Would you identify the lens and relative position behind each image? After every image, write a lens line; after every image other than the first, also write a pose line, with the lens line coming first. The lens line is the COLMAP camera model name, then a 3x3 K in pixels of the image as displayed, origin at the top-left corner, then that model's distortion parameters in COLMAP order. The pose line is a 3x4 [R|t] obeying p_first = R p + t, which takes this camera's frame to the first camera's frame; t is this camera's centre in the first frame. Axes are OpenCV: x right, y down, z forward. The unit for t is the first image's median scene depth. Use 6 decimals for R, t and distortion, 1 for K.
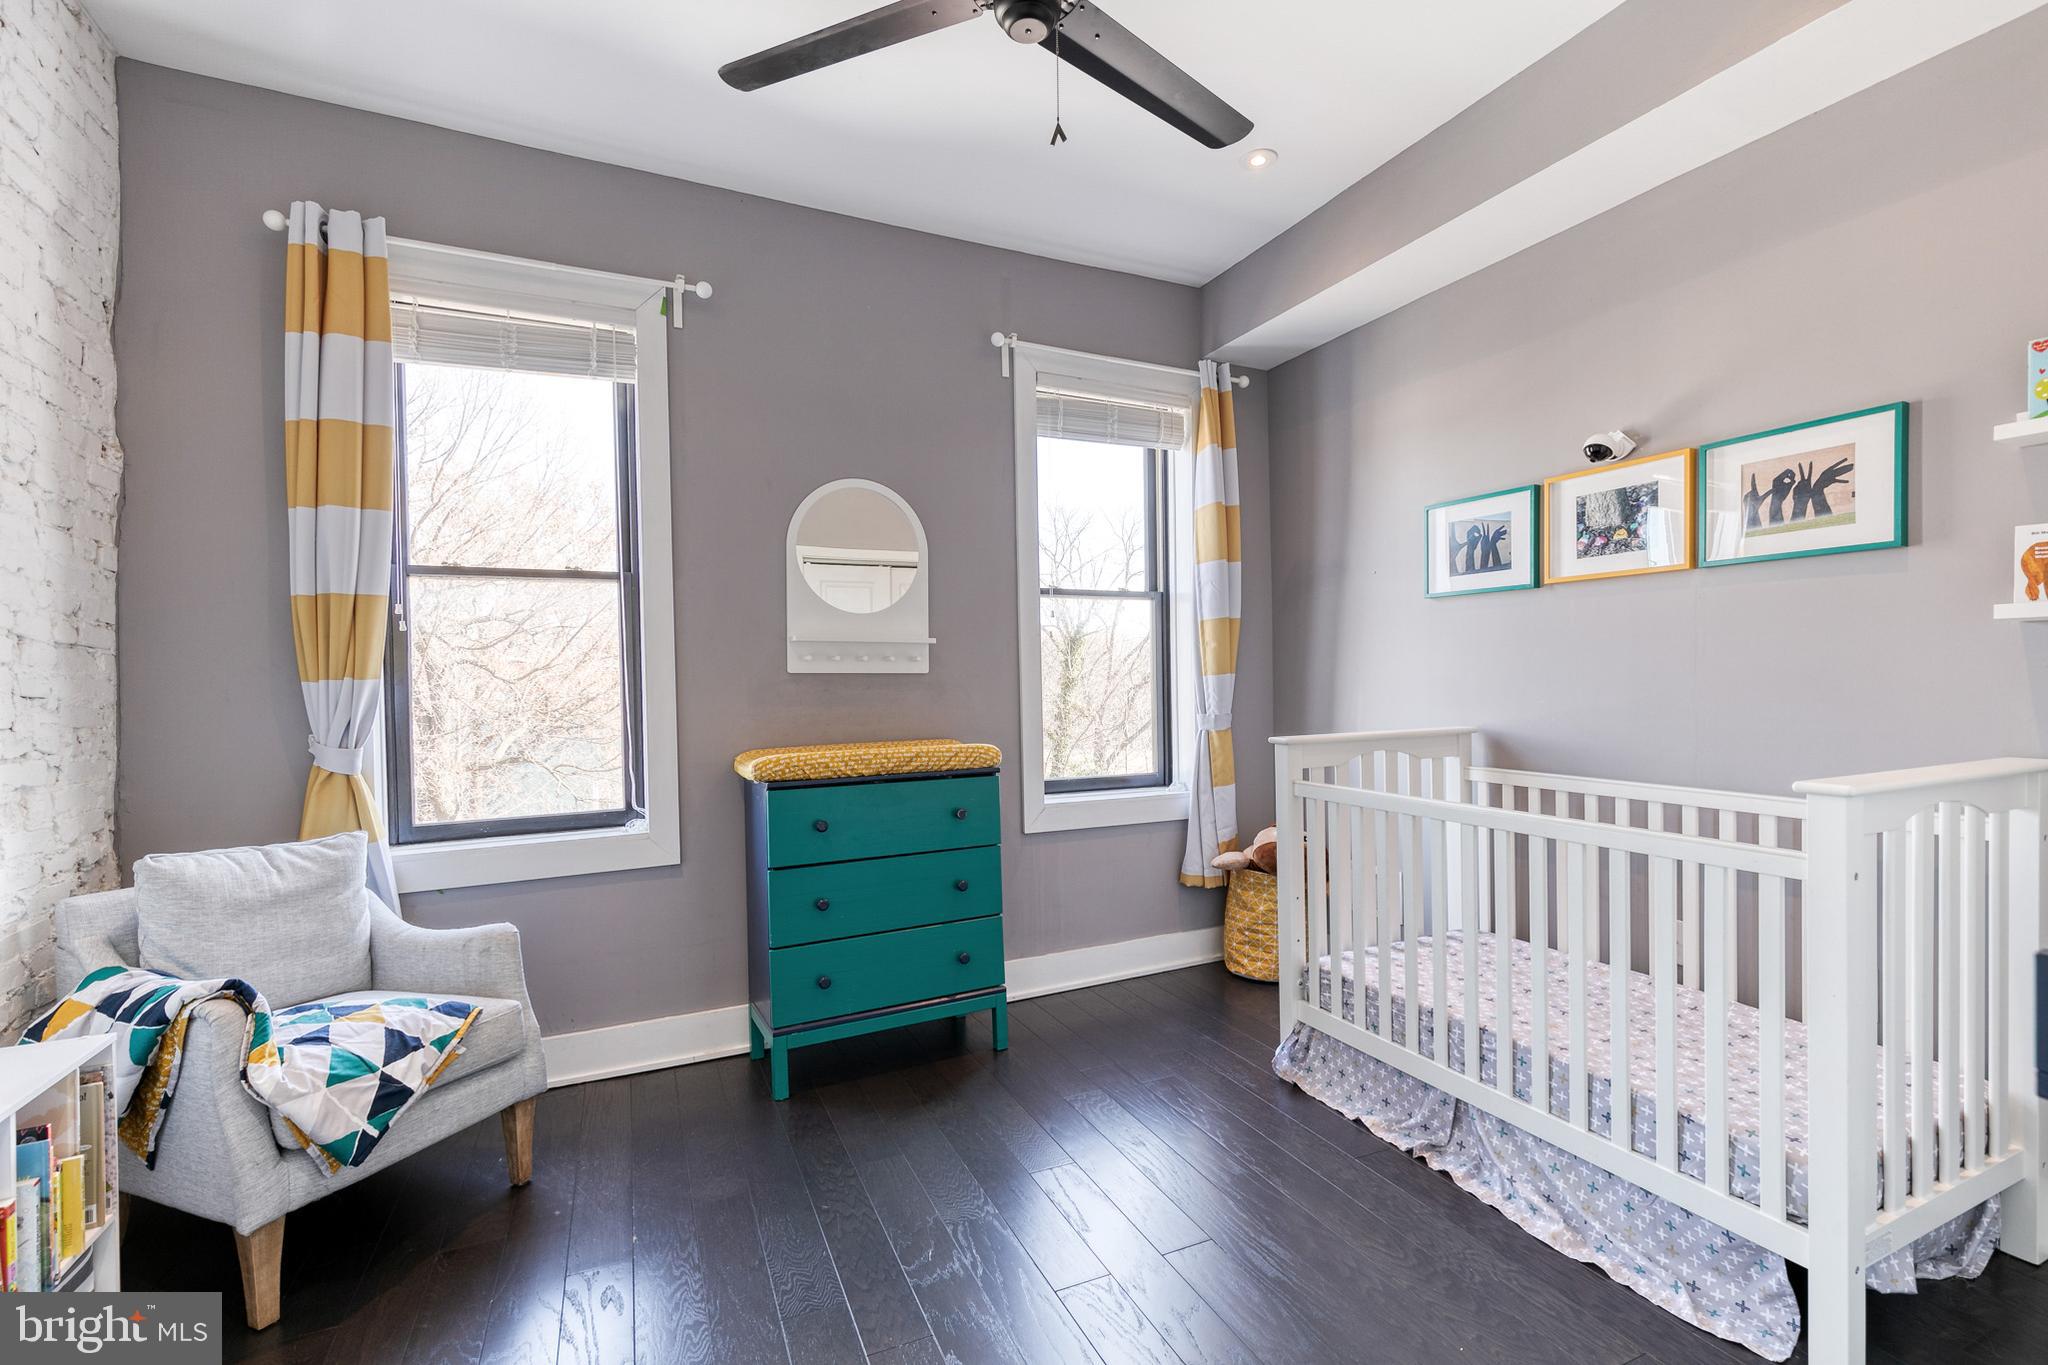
lens RADIAL K [[945.3, 0, 1024.0], [0, 945.3, 682.5], [0, 0, 1]] dist [0.013141, -0.001087]
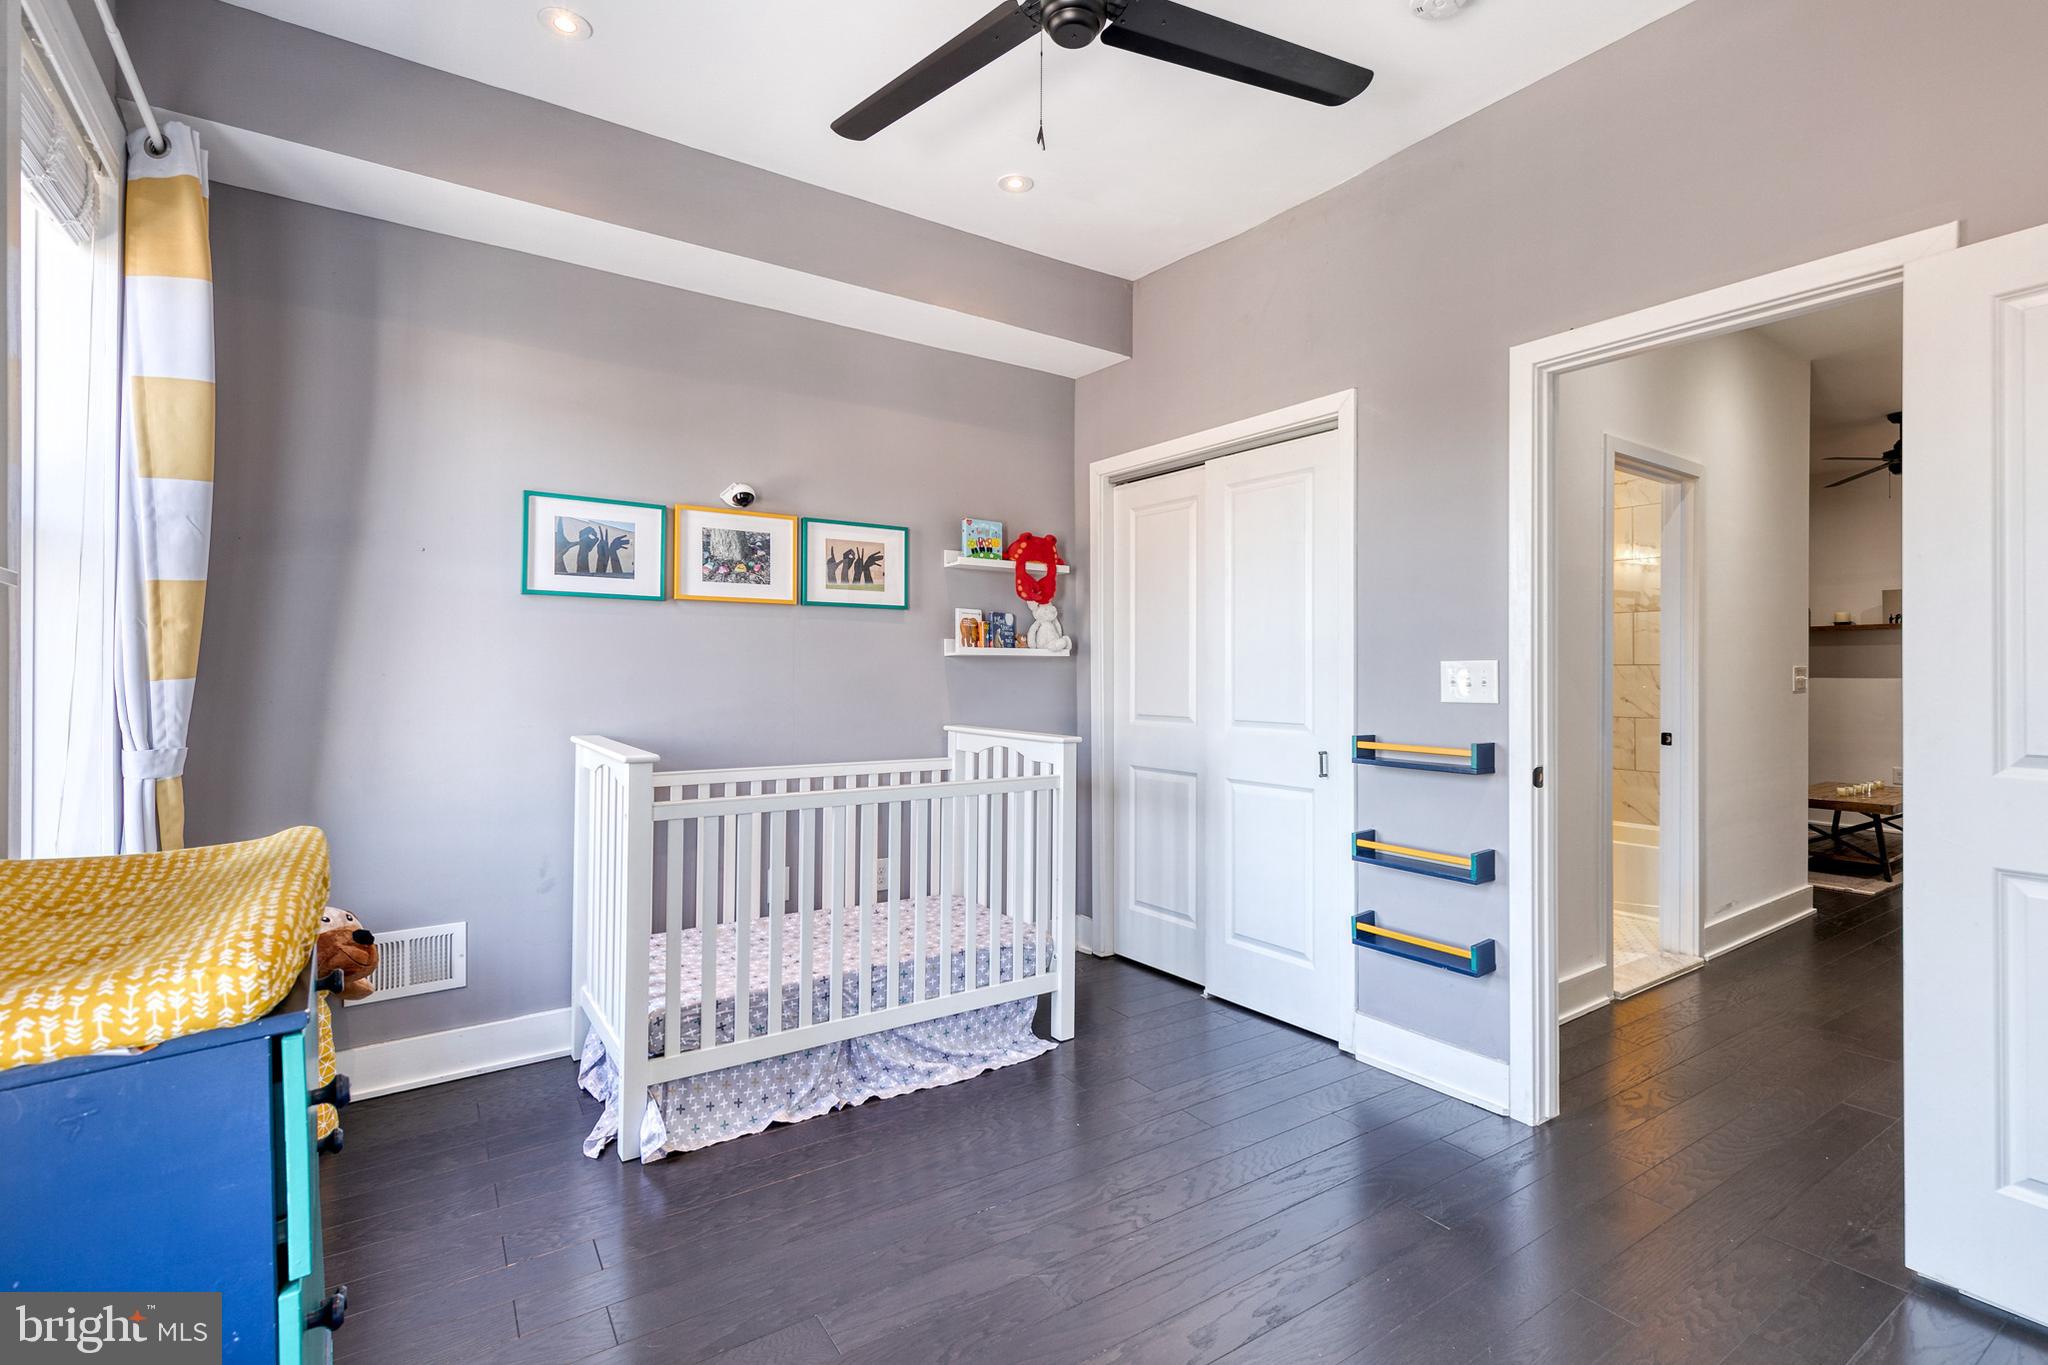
lens RADIAL K [[945.3, 0, 1024.0], [0, 945.3, 682.5], [0, 0, 1]] dist [0.013141, -0.001087]
pose [[-0.182541, 0.005394, 0.983183, -0.652657], [0.006077, 0.999972, -0.004358, -0.000113], [-0.983179, 0.005179, -0.182569, 0.875138]]
